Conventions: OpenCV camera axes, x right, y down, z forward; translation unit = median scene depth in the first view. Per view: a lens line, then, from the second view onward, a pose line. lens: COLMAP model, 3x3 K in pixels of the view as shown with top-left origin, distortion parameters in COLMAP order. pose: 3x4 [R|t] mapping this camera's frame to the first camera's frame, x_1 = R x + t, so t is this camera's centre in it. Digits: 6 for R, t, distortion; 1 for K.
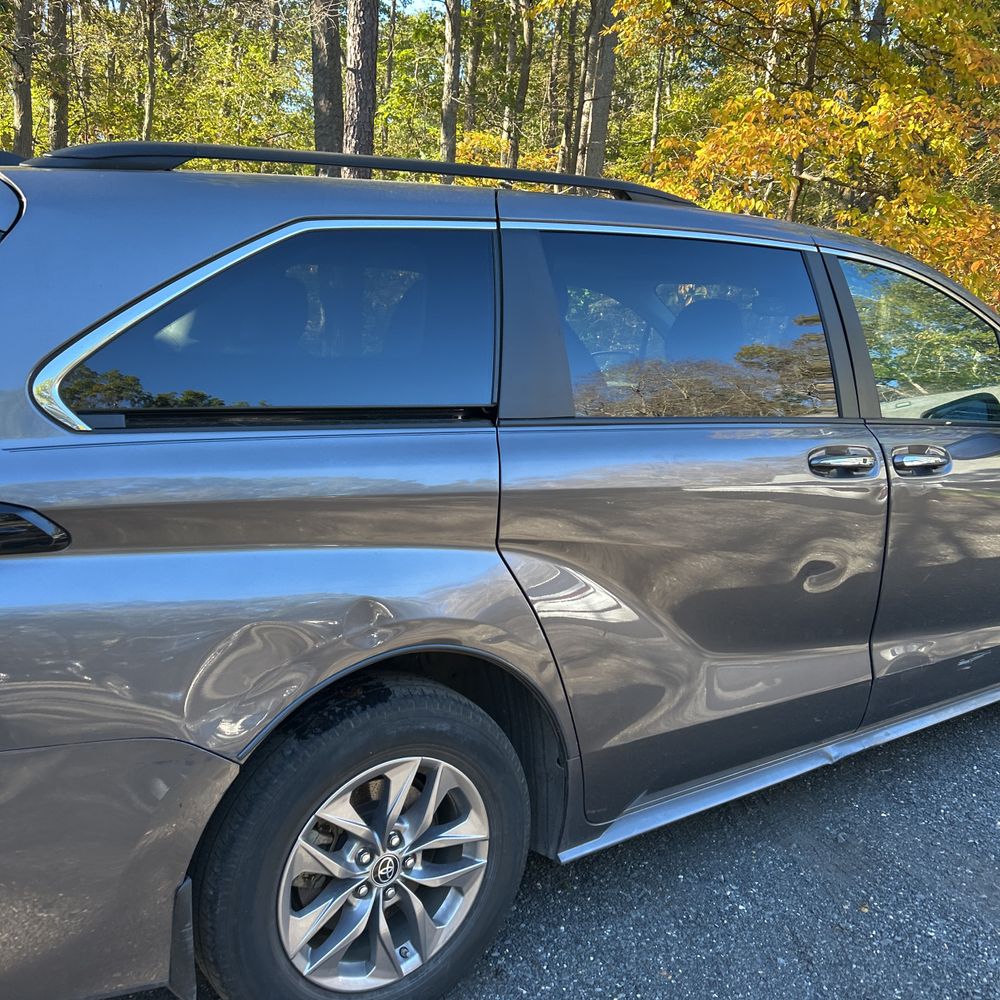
lens RADIAL K [[995.5, 0, 500.0], [0, 995.5, 500.0], [0, 0, 1]] dist [0.047893, -0.059995]
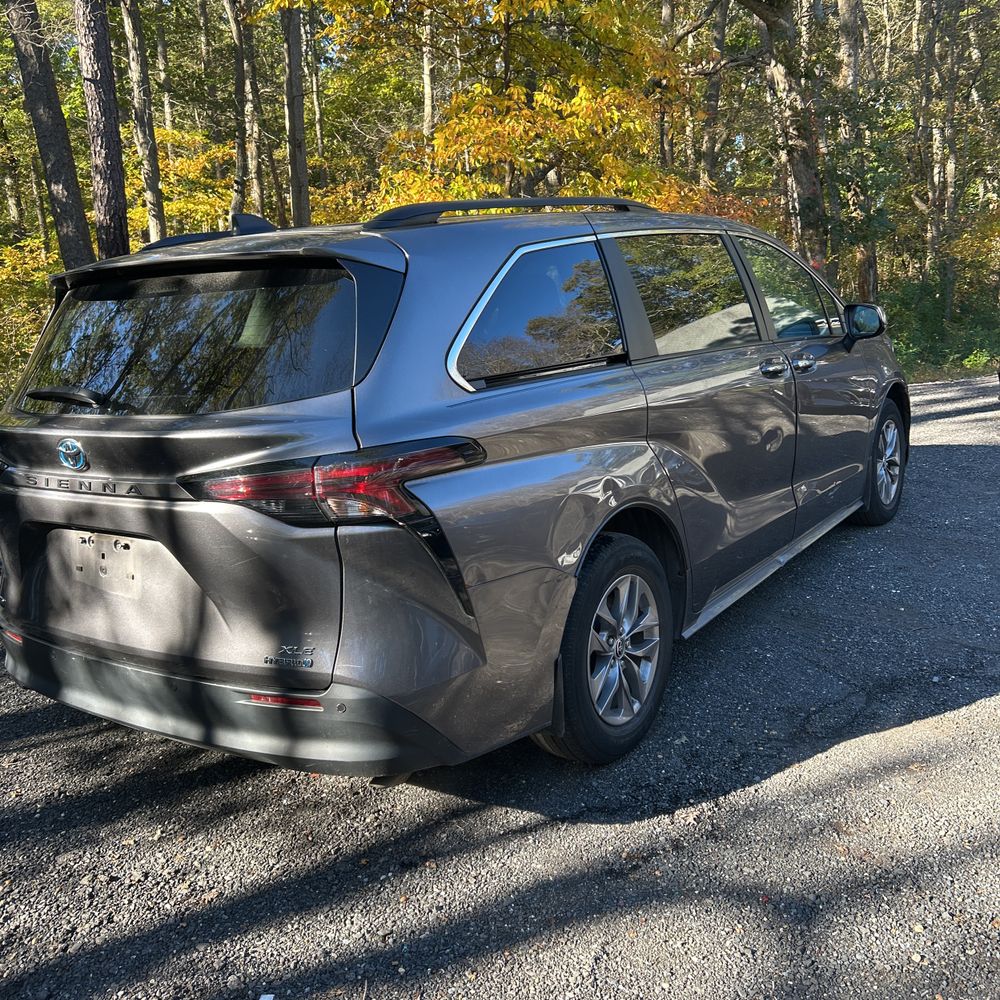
lens RADIAL K [[998.1, 0, 500.0], [0, 998.1, 500.0], [0, 0, 1]] dist [0.050745, -0.016796]
pose [[0.937510, -0.167330, 0.305082, -0.682155], [0.161442, 0.985873, 0.044620, 0.031874], [-0.308239, 0.007422, 0.951280, -0.424878]]
